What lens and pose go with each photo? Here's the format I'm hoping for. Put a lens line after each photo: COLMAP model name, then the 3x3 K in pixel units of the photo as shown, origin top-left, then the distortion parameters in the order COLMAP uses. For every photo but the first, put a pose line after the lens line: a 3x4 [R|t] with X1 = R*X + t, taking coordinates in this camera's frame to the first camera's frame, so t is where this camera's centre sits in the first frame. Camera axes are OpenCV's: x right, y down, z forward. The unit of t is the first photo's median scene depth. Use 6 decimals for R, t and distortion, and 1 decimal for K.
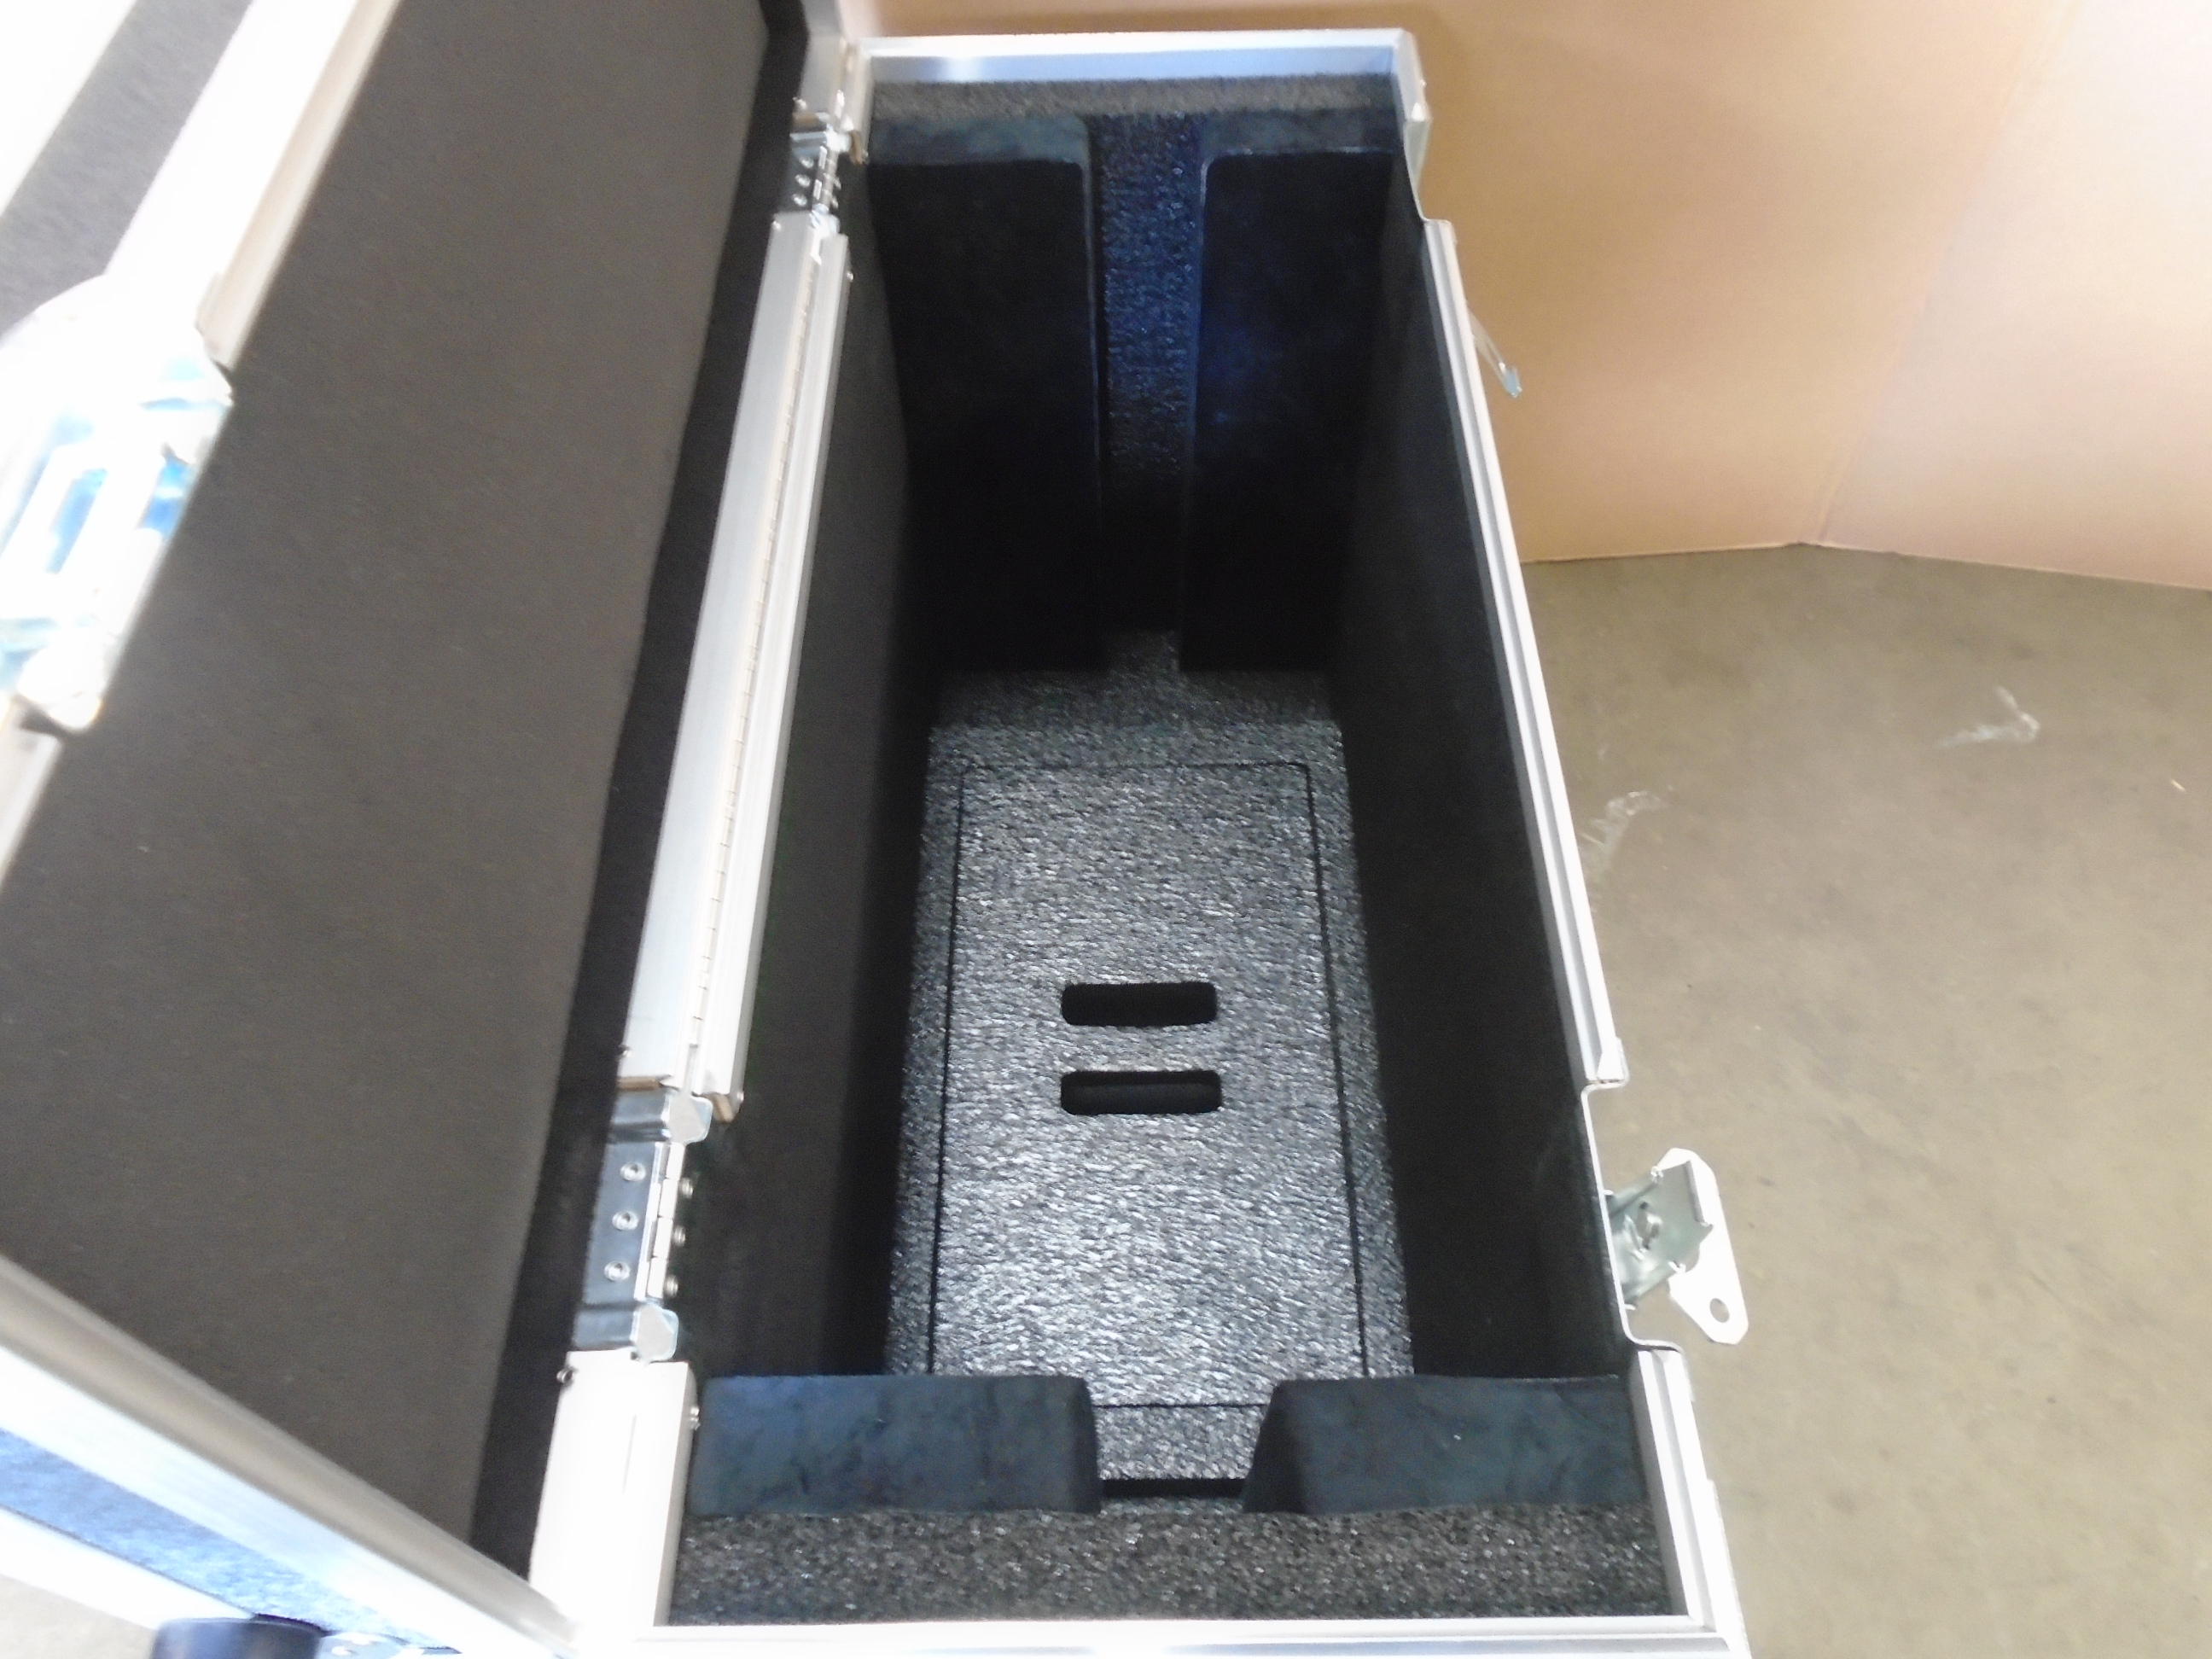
lens RADIAL K [[1701.4, 0, 1095.0], [0, 1701.4, 831.5], [0, 0, 1]] dist [-0.000628, -0.007157]
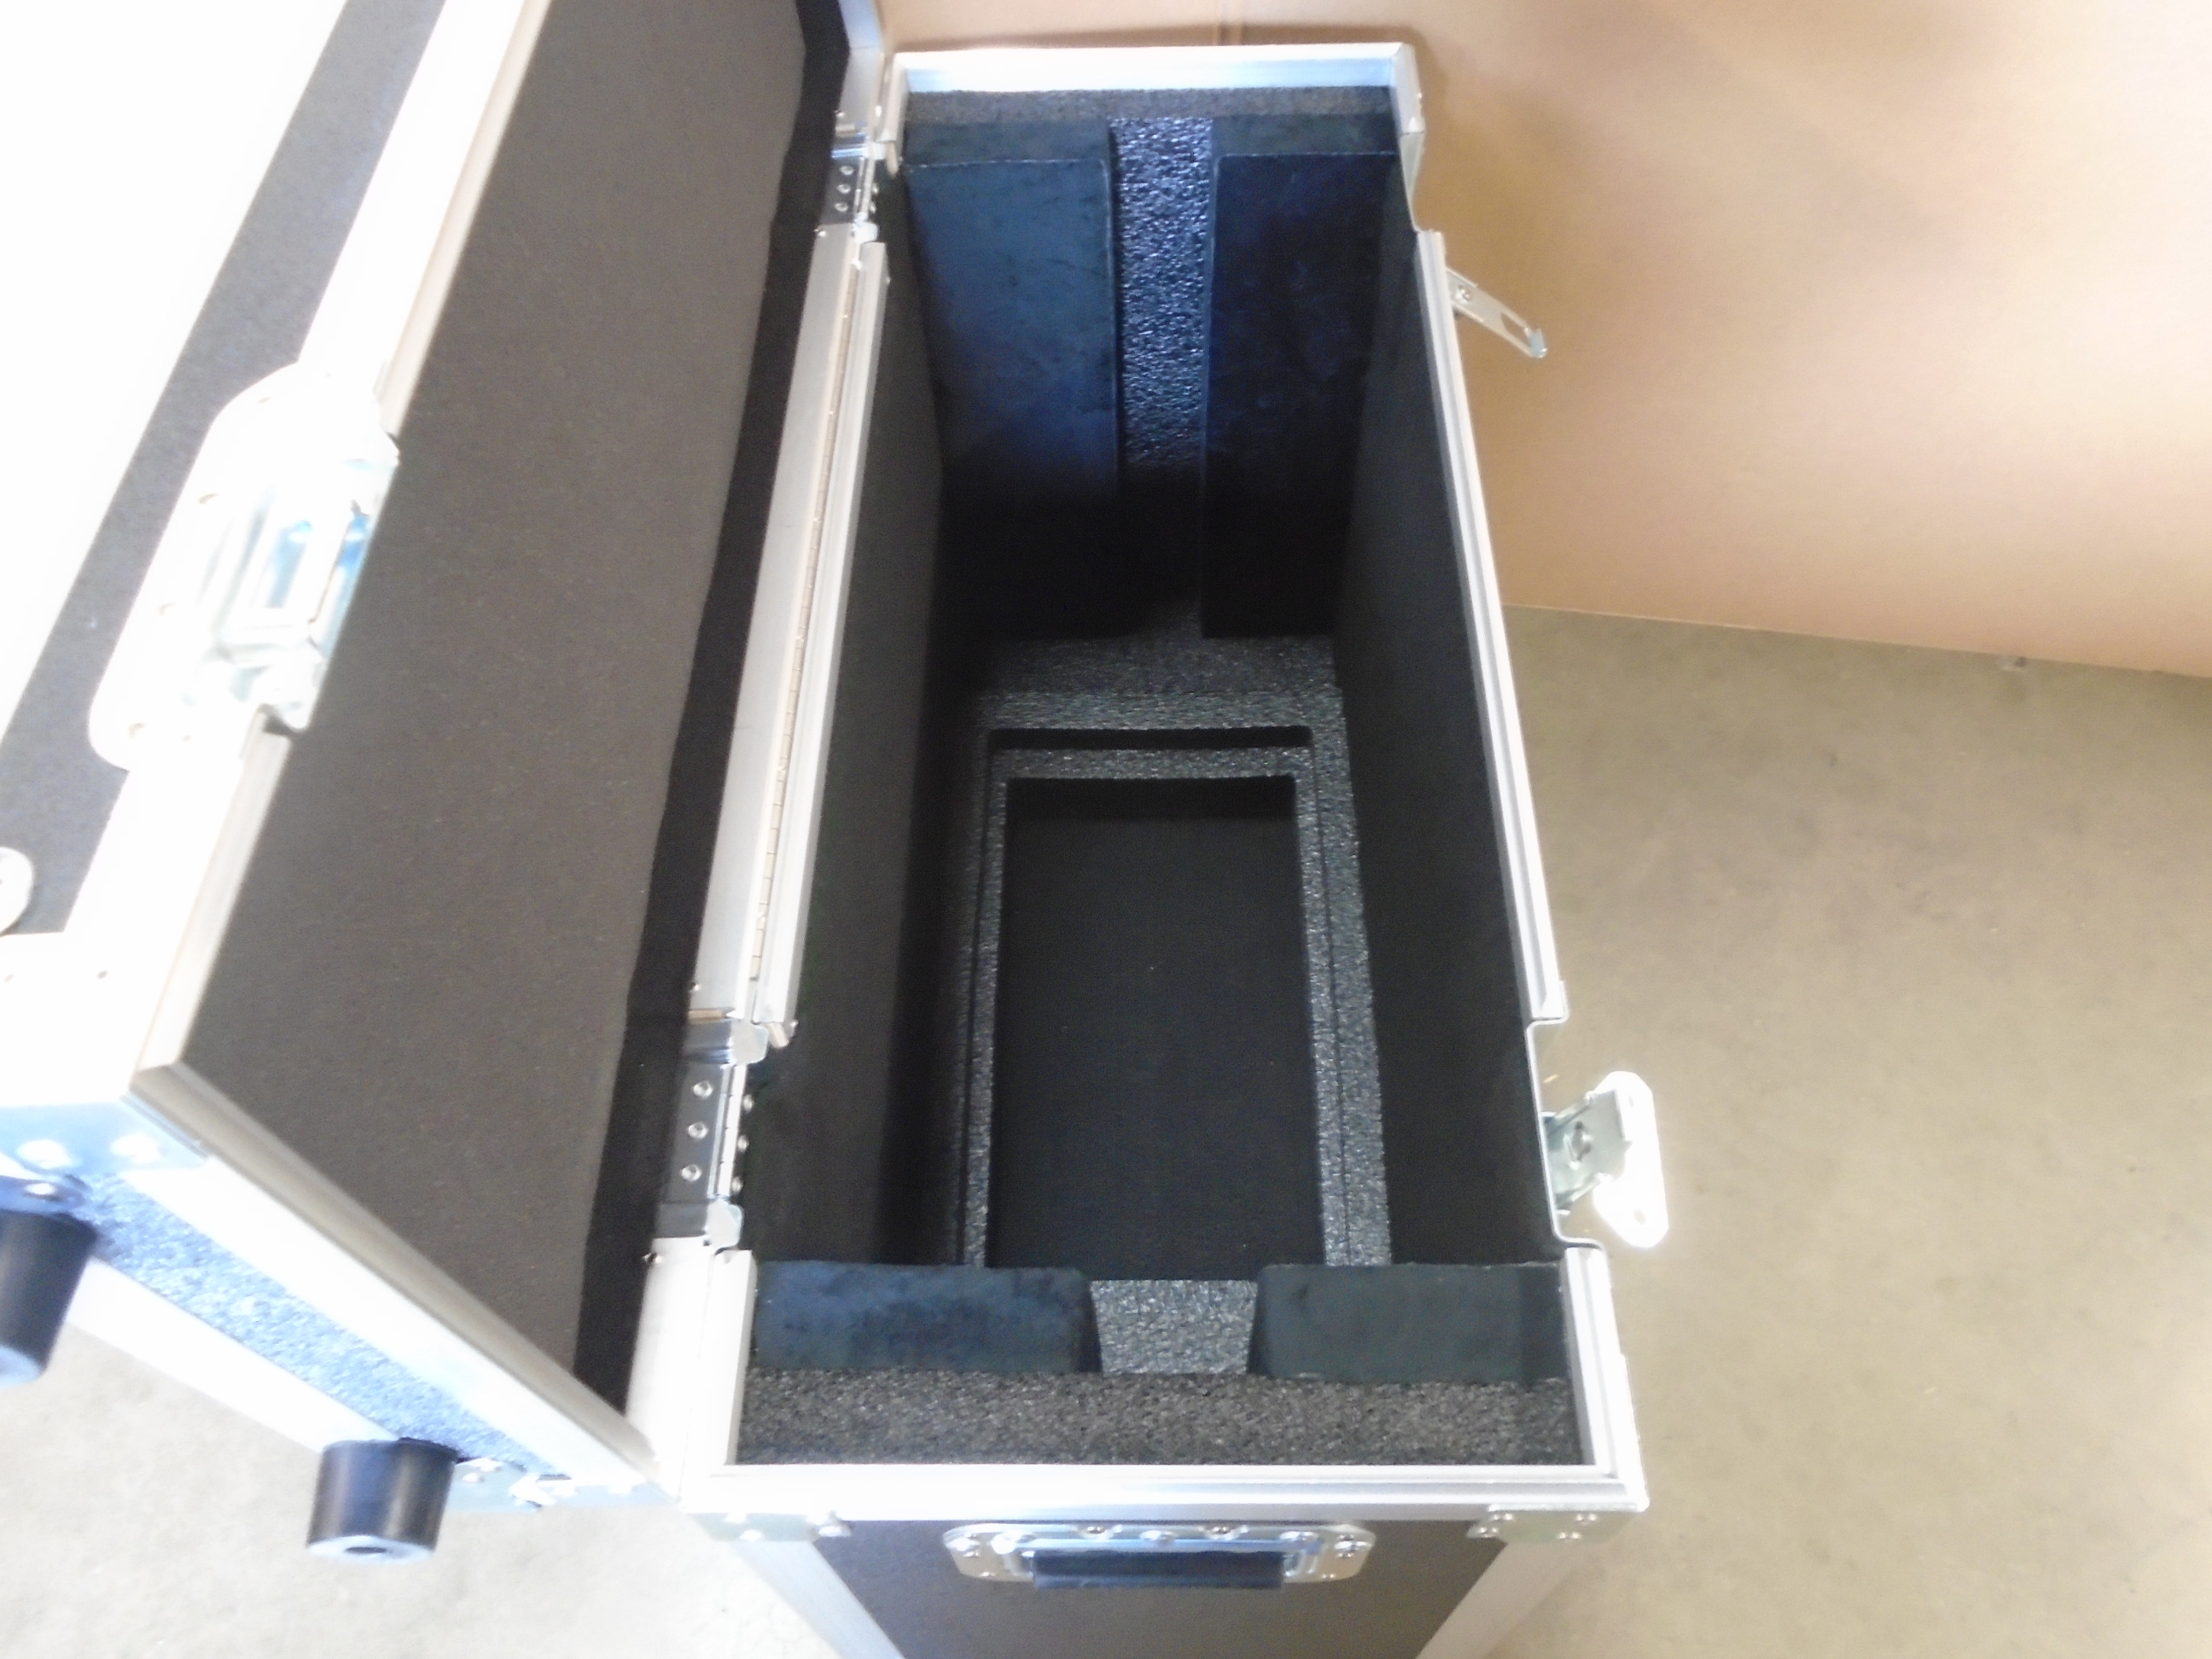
lens RADIAL K [[1646.1, 0, 1104.6], [0, 1646.1, 886.4], [0, 0, 1]] dist [0.004968, 0.002924]
pose [[0.999909, 0.007767, -0.011070, 0.013493], [-0.007058, 0.998003, 0.062773, -0.009516], [0.011536, -0.062689, 0.997966, -0.105393]]
